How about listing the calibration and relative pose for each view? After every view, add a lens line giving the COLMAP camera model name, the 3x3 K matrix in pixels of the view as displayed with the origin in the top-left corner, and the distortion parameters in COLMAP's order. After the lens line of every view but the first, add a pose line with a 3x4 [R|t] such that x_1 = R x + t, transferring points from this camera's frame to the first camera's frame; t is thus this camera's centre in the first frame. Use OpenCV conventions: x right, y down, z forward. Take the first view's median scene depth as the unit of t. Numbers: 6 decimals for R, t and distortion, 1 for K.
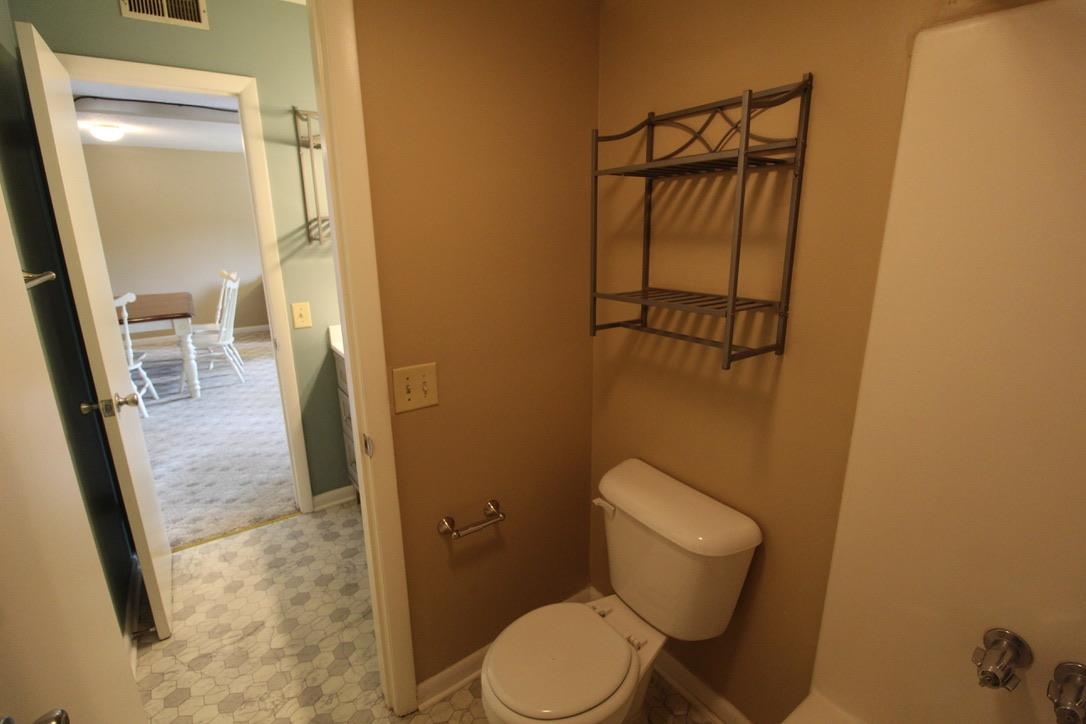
lens RADIAL K [[499.3, 0, 556.5], [0, 499.3, 352.1], [0, 0, 1]] dist [-0.012733, -0.008093]
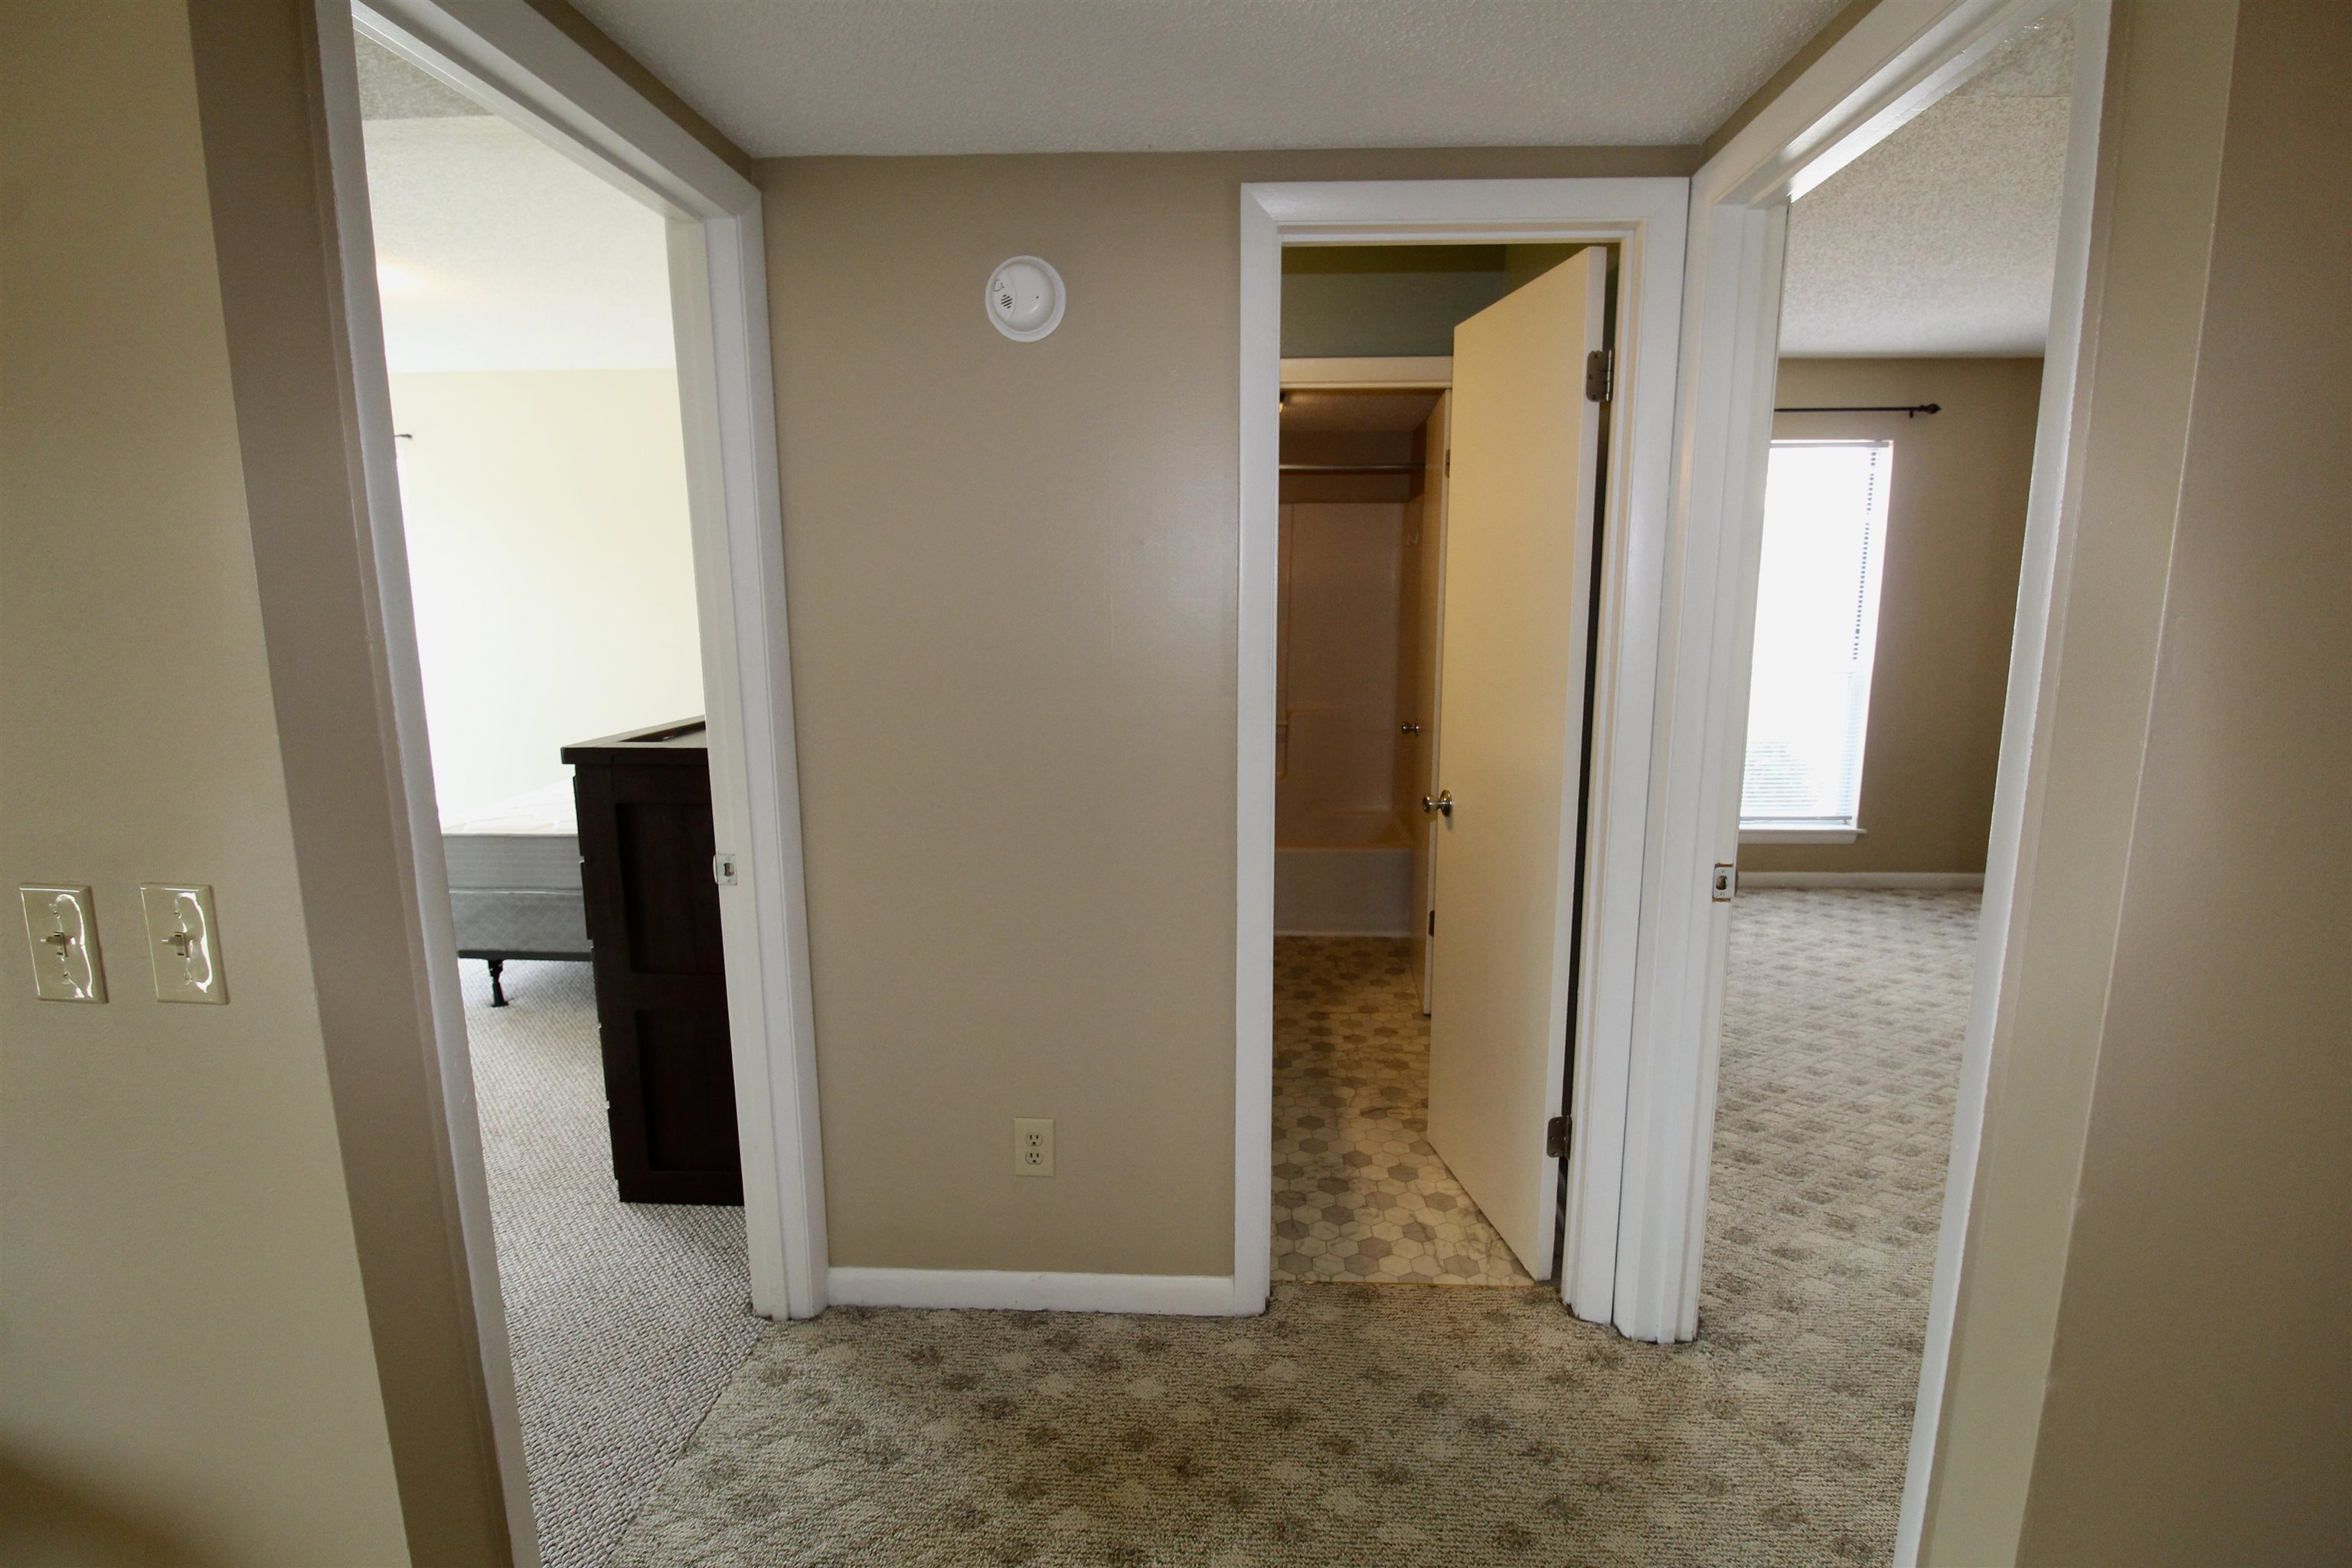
lens RADIAL K [[1081.3, 0, 1188.0], [0, 1081.3, 782.0], [0, 0, 1]] dist [-0.012733, -0.008093]
pose [[-0.762511, -0.115866, 0.636516, -0.965244], [0.161461, 0.918623, 0.360640, -0.358802], [-0.626504, 0.377765, -0.681752, 1.468898]]
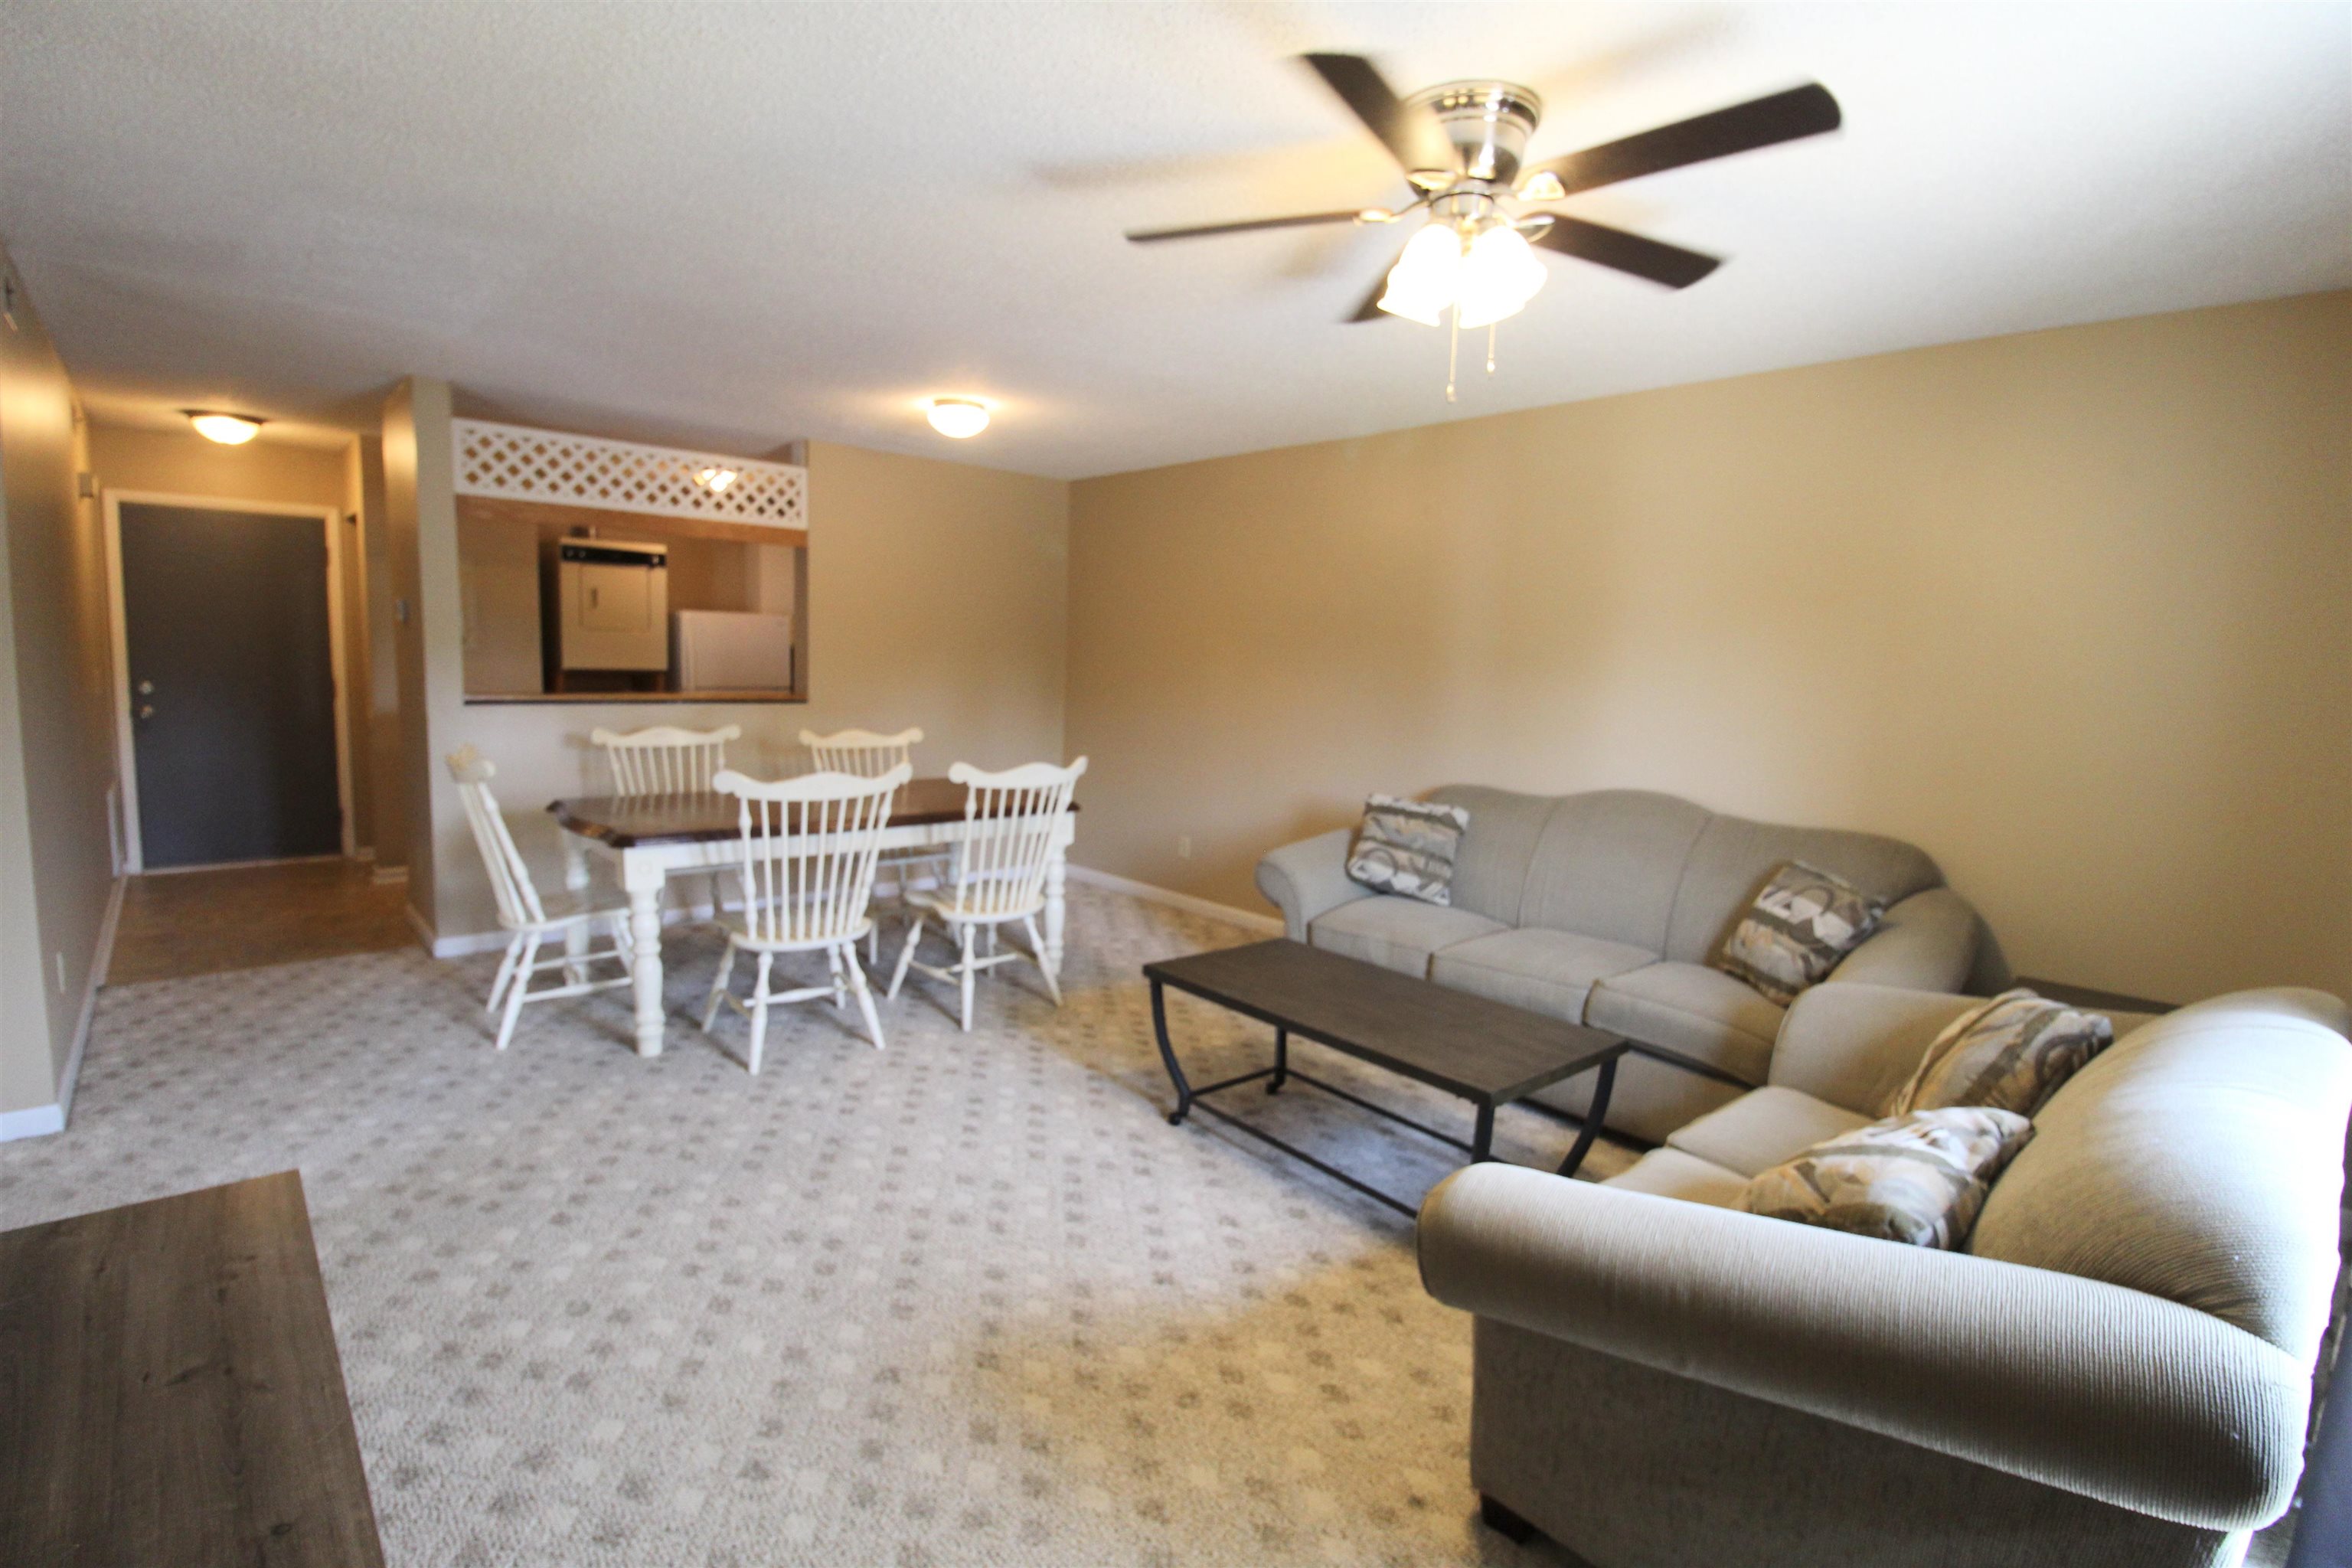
lens RADIAL K [[1090.8, 0, 1216.4], [0, 1090.8, 762.4], [0, 0, 1]] dist [-0.009452, -0.001319]
pose [[0.105612, 0.108423, -0.988479, 0.188387], [-0.280892, 0.956809, 0.074938, -0.509034], [0.953911, 0.269742, 0.131505, 2.073677]]
